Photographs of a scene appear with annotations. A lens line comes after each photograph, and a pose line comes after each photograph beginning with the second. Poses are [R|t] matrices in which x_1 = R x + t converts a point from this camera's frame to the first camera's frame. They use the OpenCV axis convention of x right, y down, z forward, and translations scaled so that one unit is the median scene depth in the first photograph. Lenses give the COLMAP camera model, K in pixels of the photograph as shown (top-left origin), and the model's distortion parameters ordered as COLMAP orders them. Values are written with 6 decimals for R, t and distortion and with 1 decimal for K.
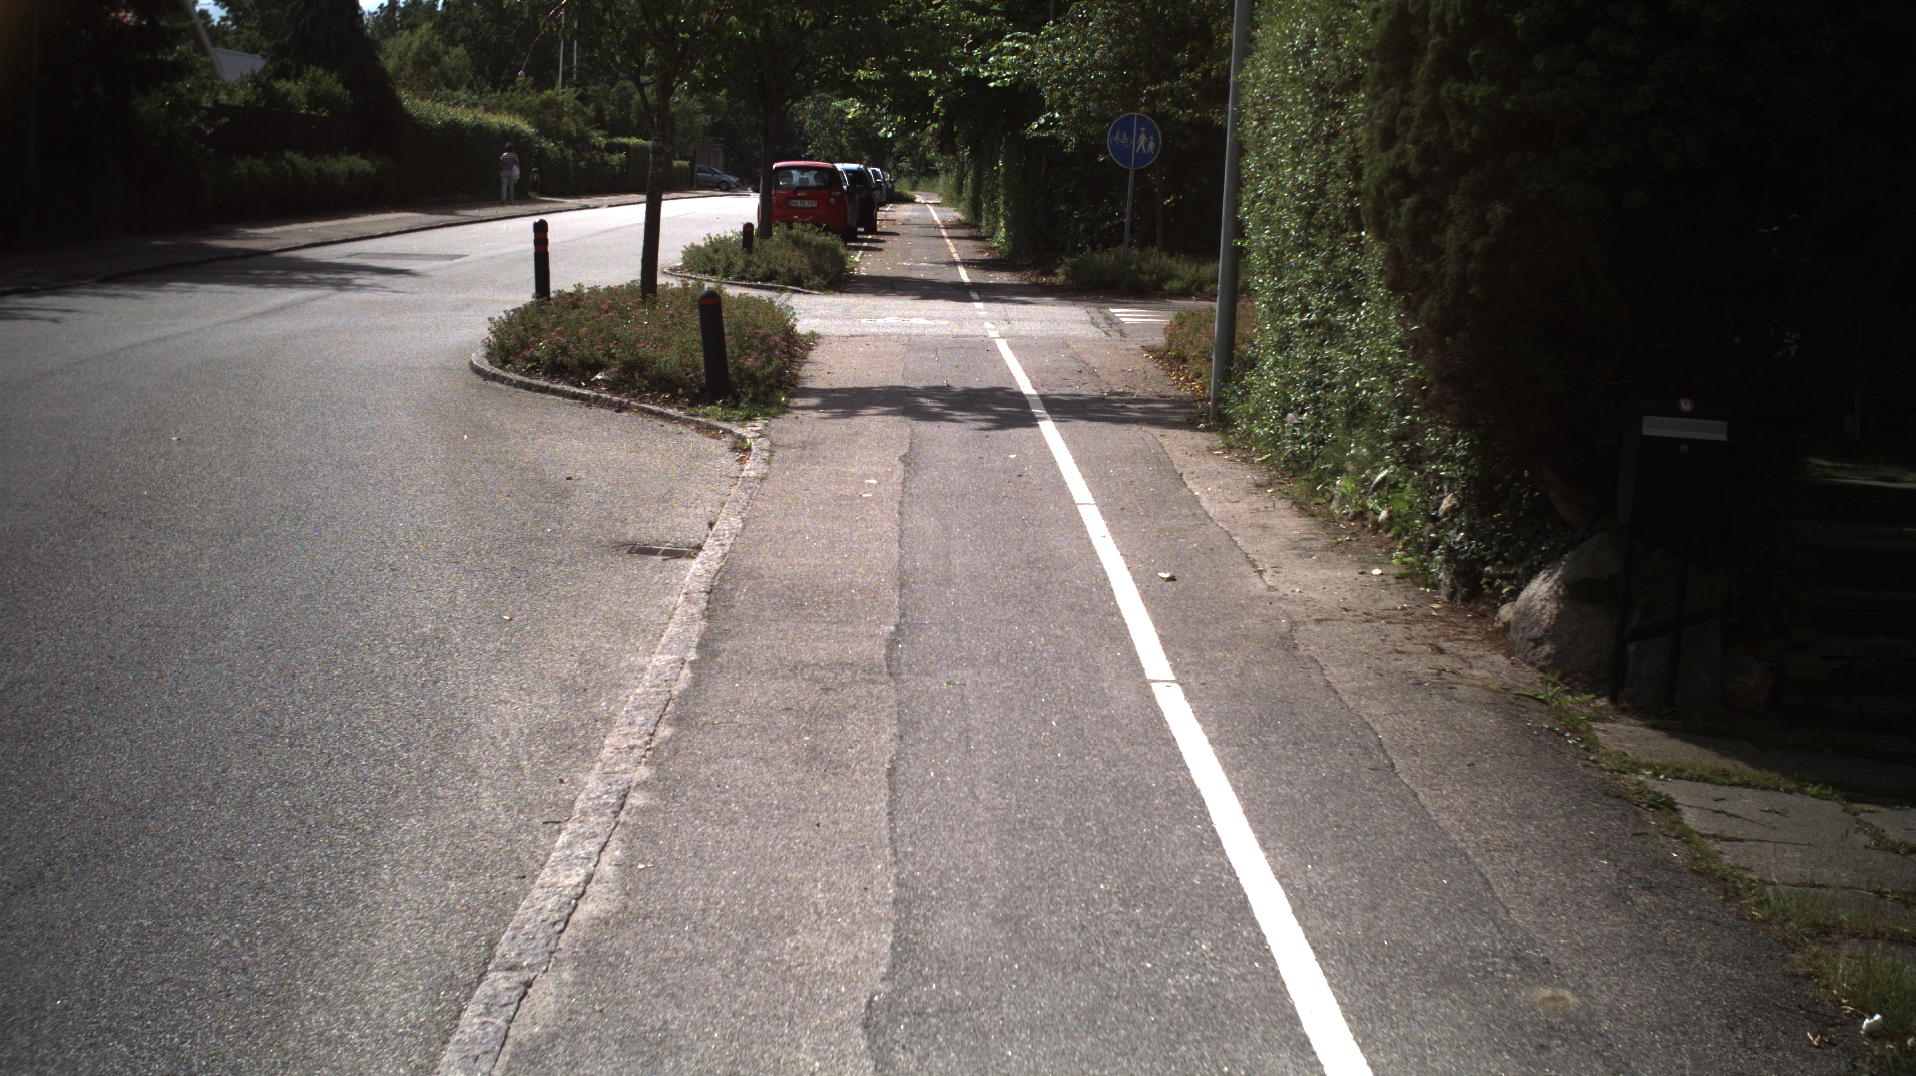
lens RADIAL K [[3258.1, 0, 958.0], [0, 3258.1, 538.0], [0, 0, 1]] dist [-0.315893, 0.518842]
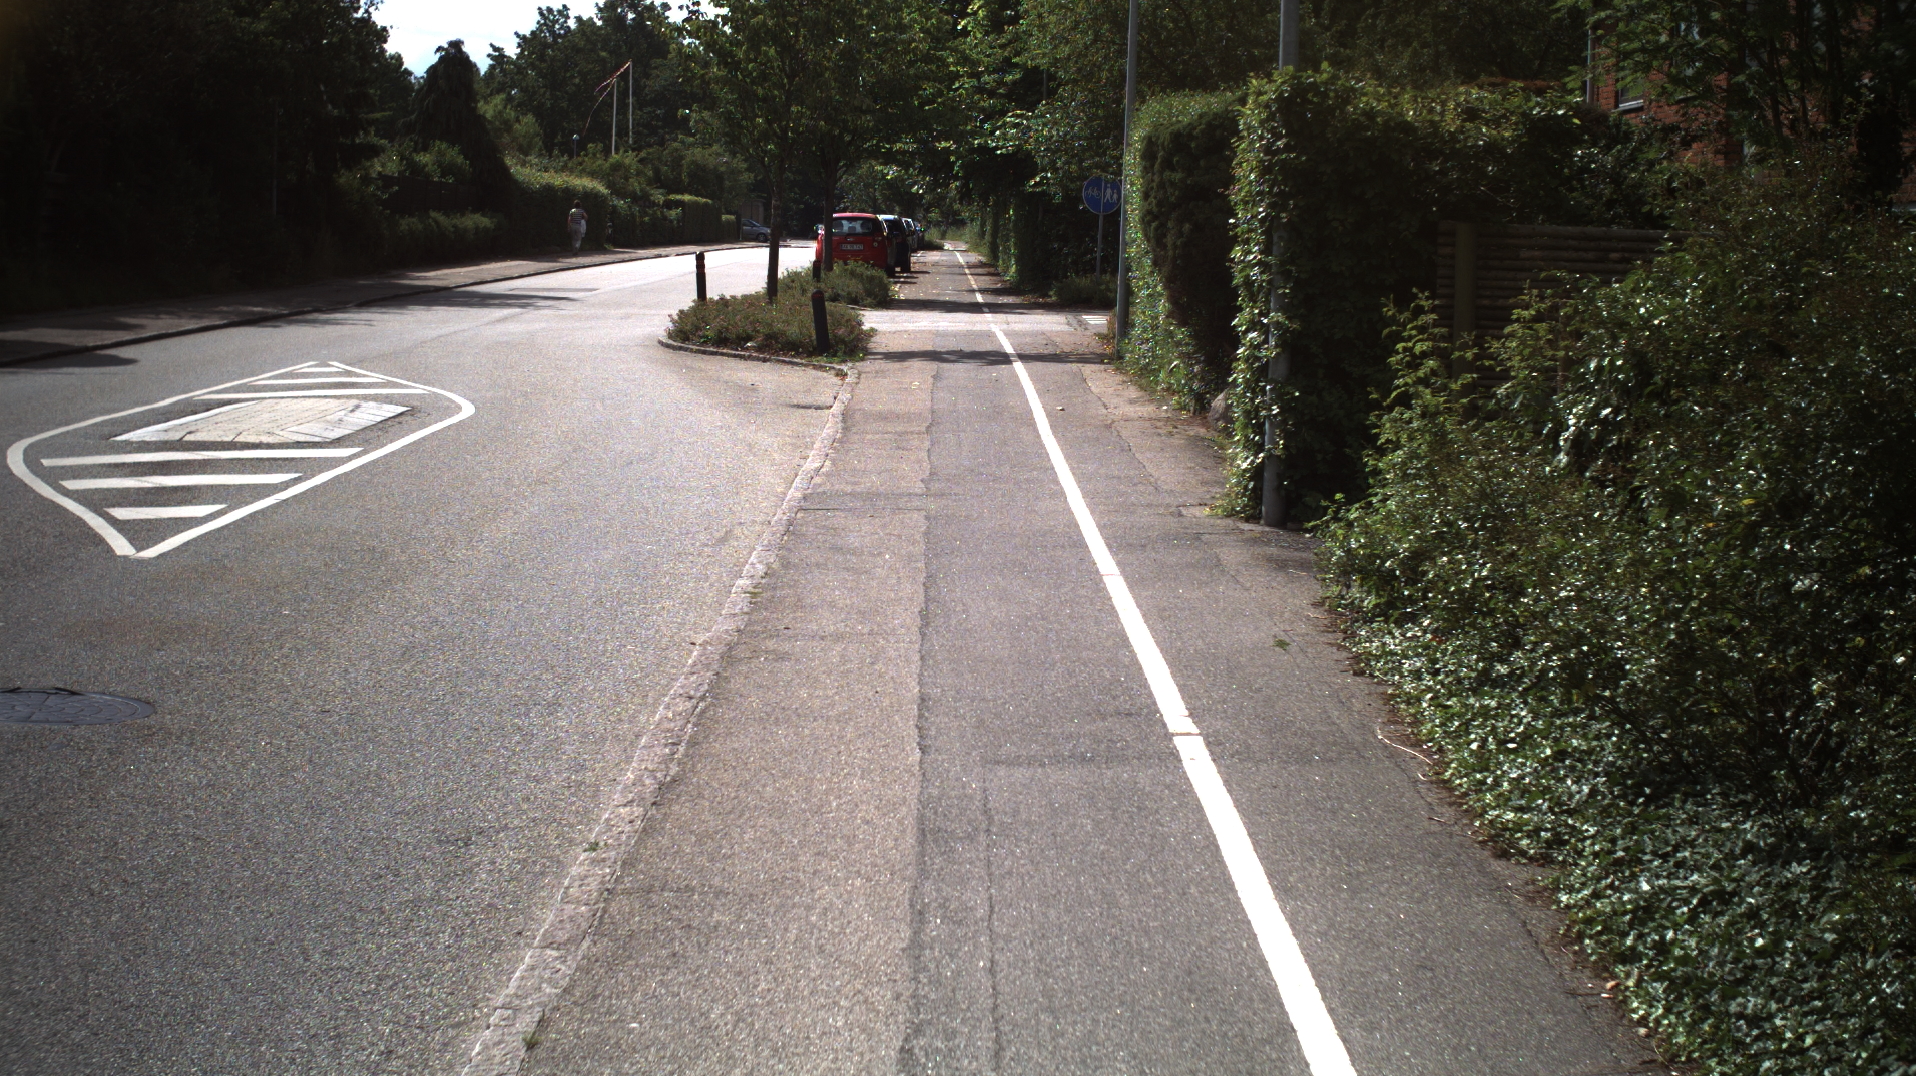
lens RADIAL K [[3258.1, 0, 958.0], [0, 3258.1, 538.0], [0, 0, 1]] dist [-0.315893, 0.518842]
pose [[0.999806, -0.016521, -0.010707, 0.007250], [0.016354, 0.999746, -0.015530, 0.046062], [0.010961, 0.015352, 0.999822, -0.393926]]
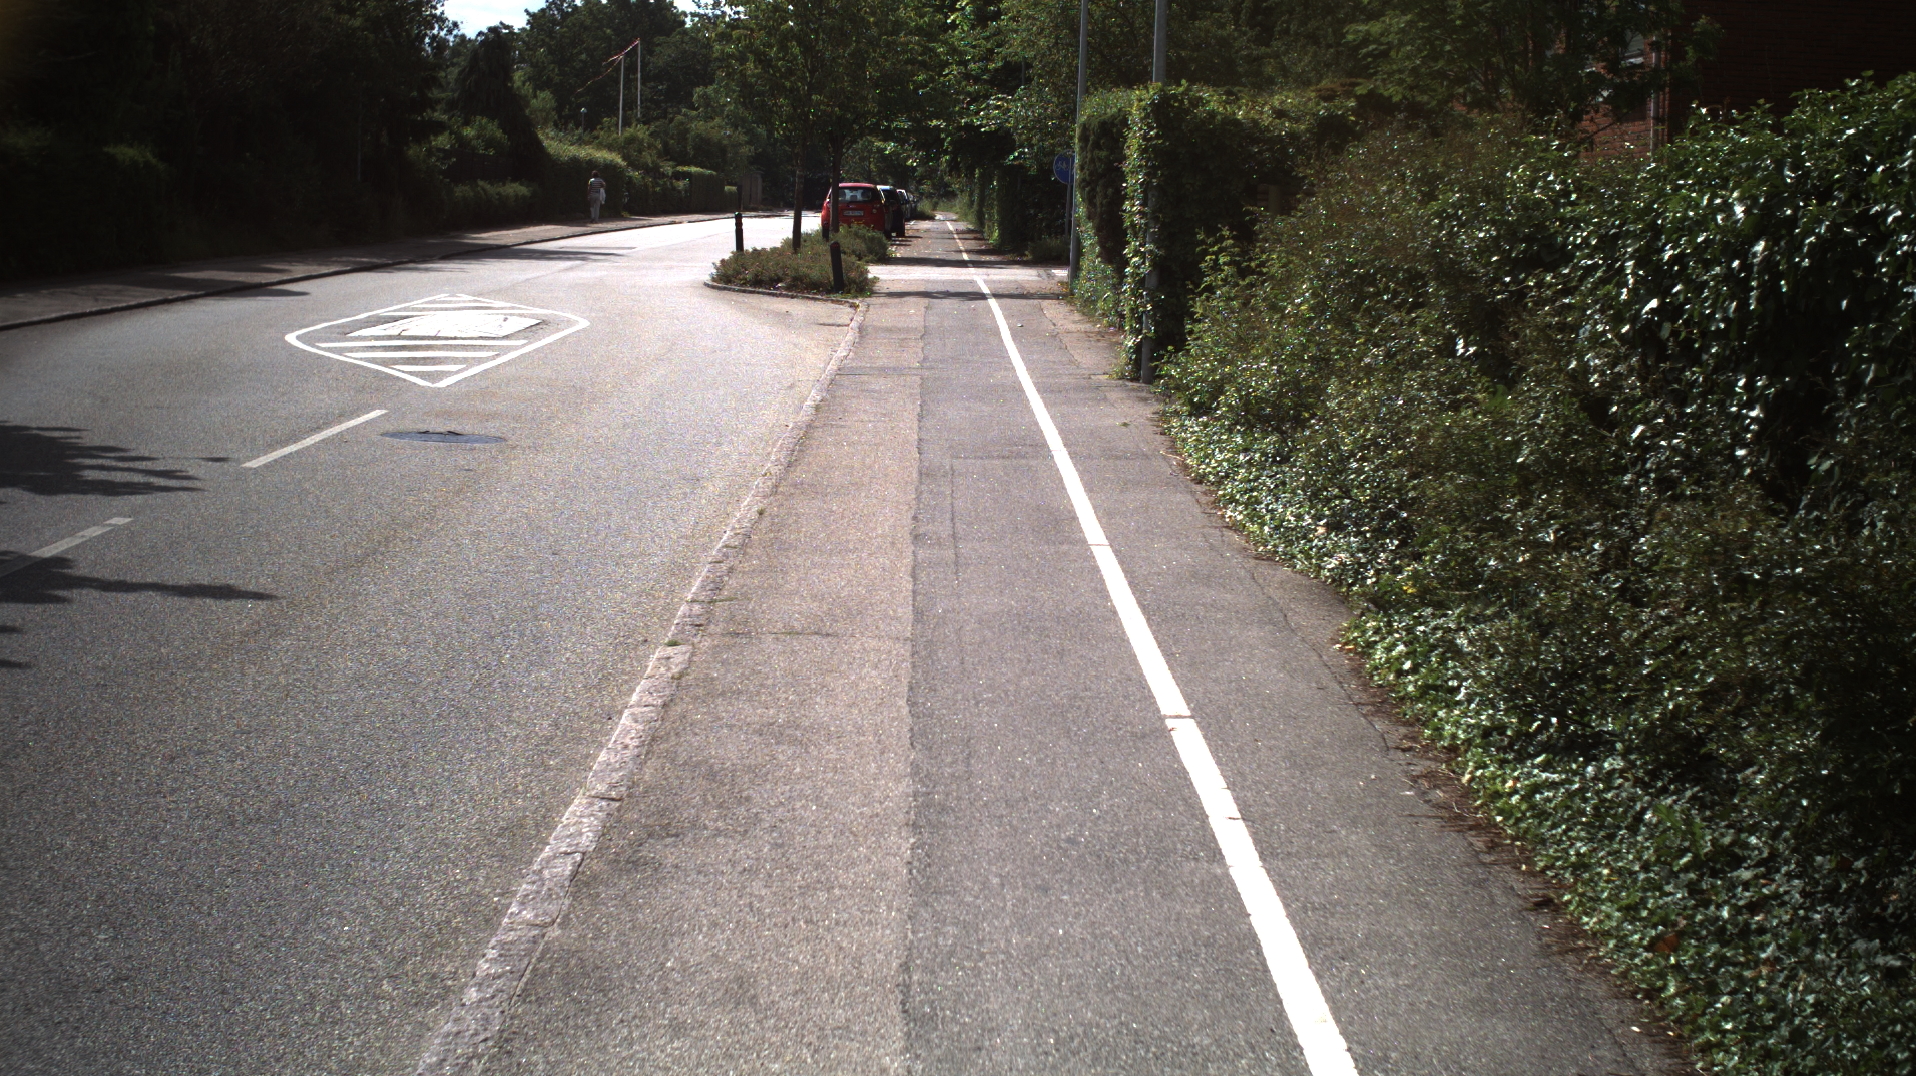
lens RADIAL K [[3258.1, 0, 958.0], [0, 3258.1, 538.0], [0, 0, 1]] dist [-0.315893, 0.518842]
pose [[0.999886, -0.012842, -0.007953, 0.011290], [0.012785, 0.999892, -0.007223, 0.078132], [0.008045, 0.007120, 0.999942, -0.655339]]
